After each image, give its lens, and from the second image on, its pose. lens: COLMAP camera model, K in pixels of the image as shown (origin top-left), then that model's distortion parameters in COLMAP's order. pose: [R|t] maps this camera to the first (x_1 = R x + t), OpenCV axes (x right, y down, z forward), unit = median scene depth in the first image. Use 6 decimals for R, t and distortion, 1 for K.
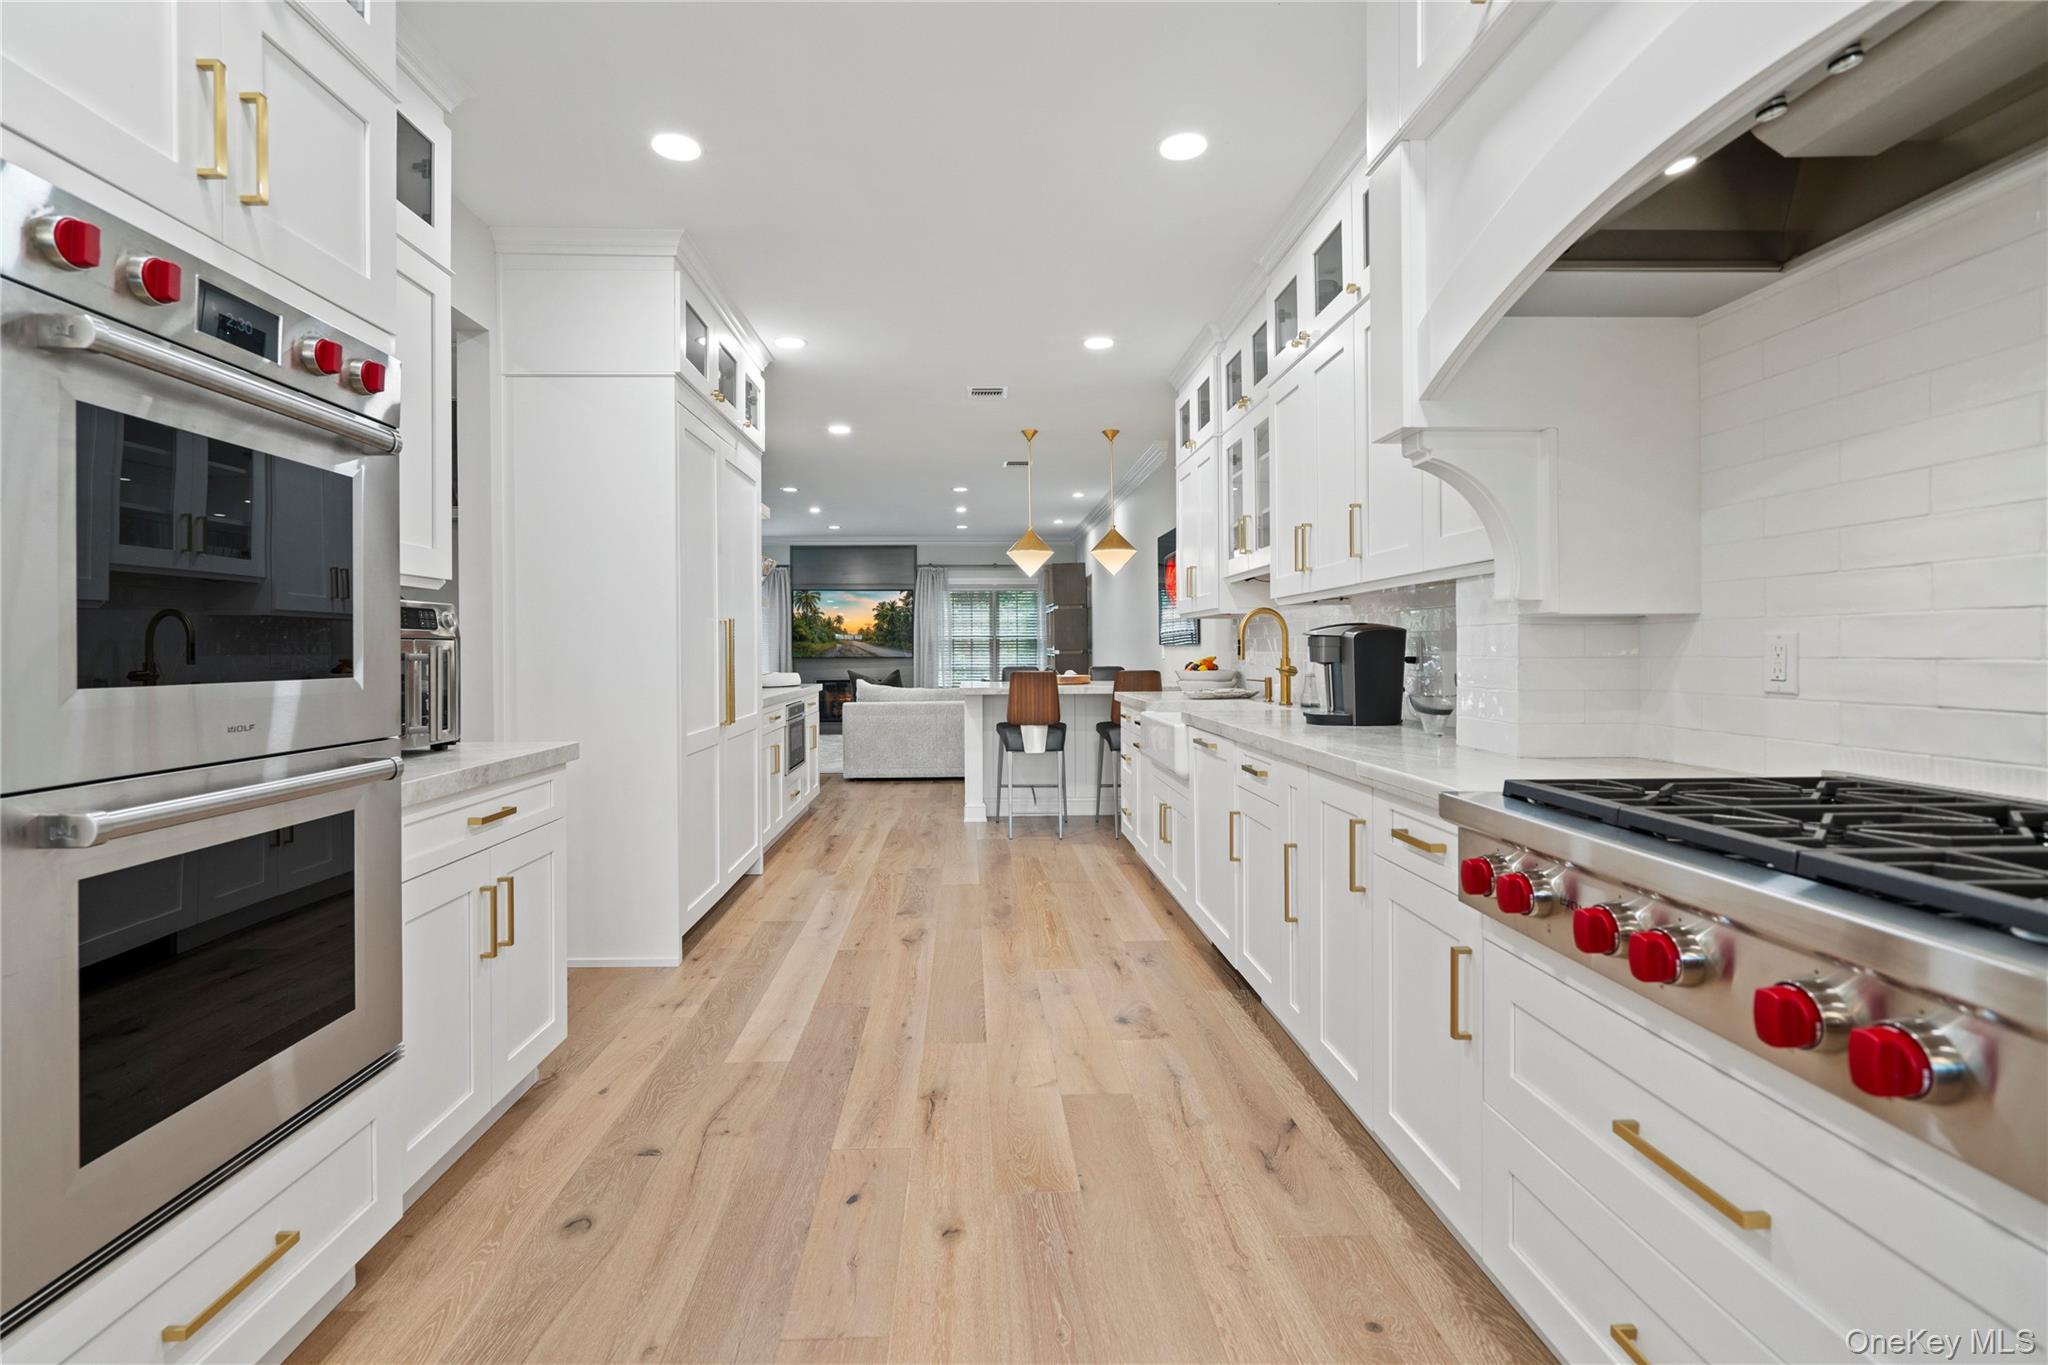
lens RADIAL K [[941.9, 0, 1020.1], [0, 941.9, 663.5], [0, 0, 1]] dist [-0.001321, -0.000041]
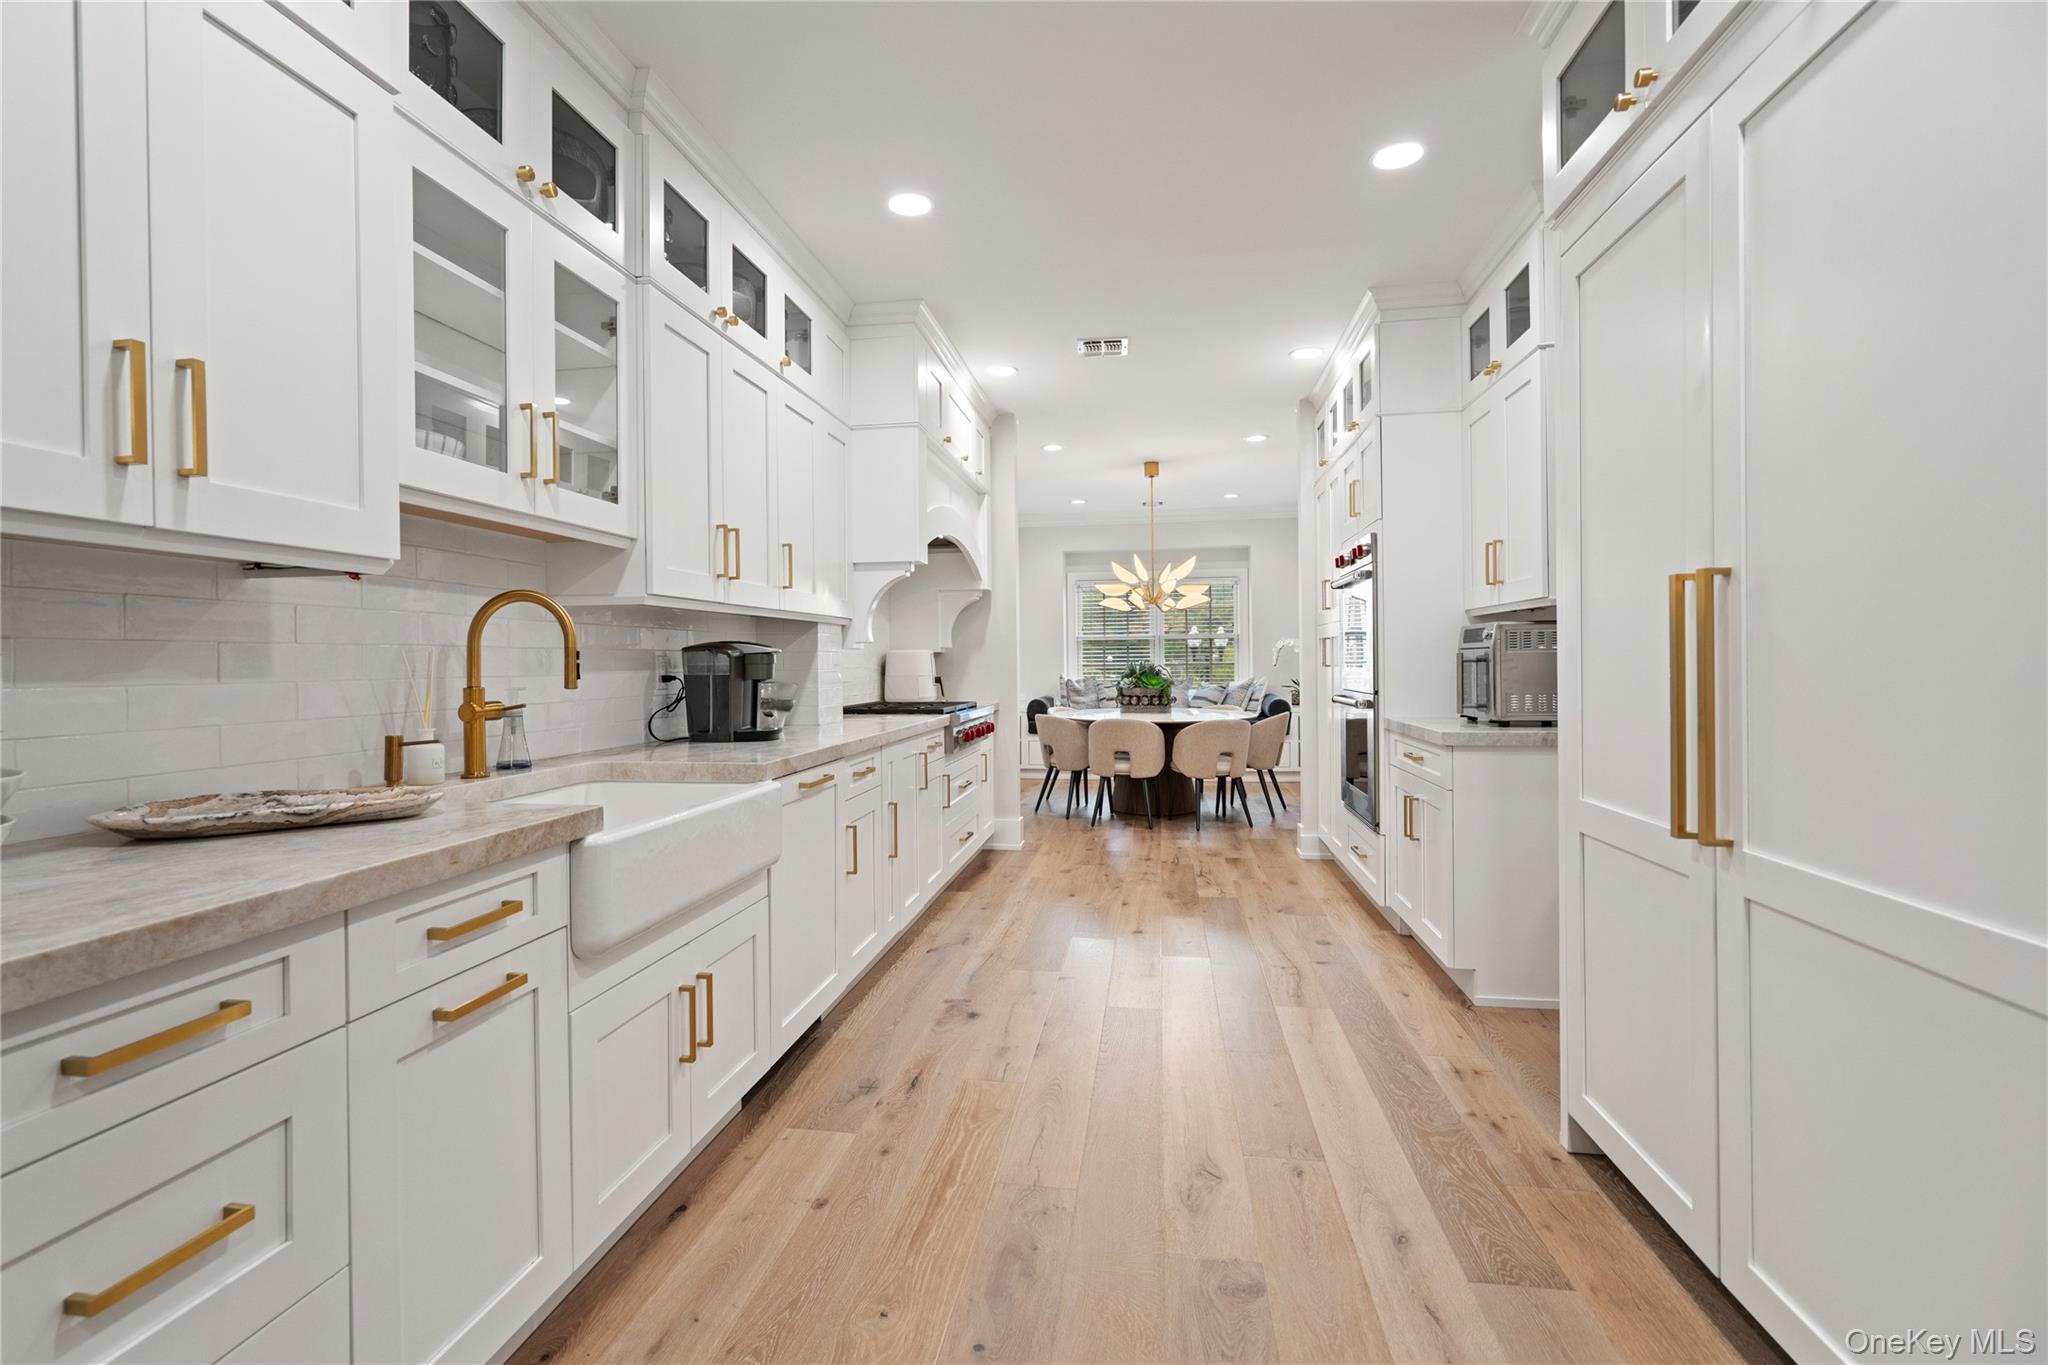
lens RADIAL K [[941.9, 0, 1023.0], [0, 941.9, 667.4], [0, 0, 1]] dist [-0.001321, -0.000041]
pose [[-0.980111, 0.013924, 0.197962, -0.162016], [0.018108, 0.999649, 0.019343, -0.028462], [-0.197623, 0.022543, -0.980019, 2.042184]]
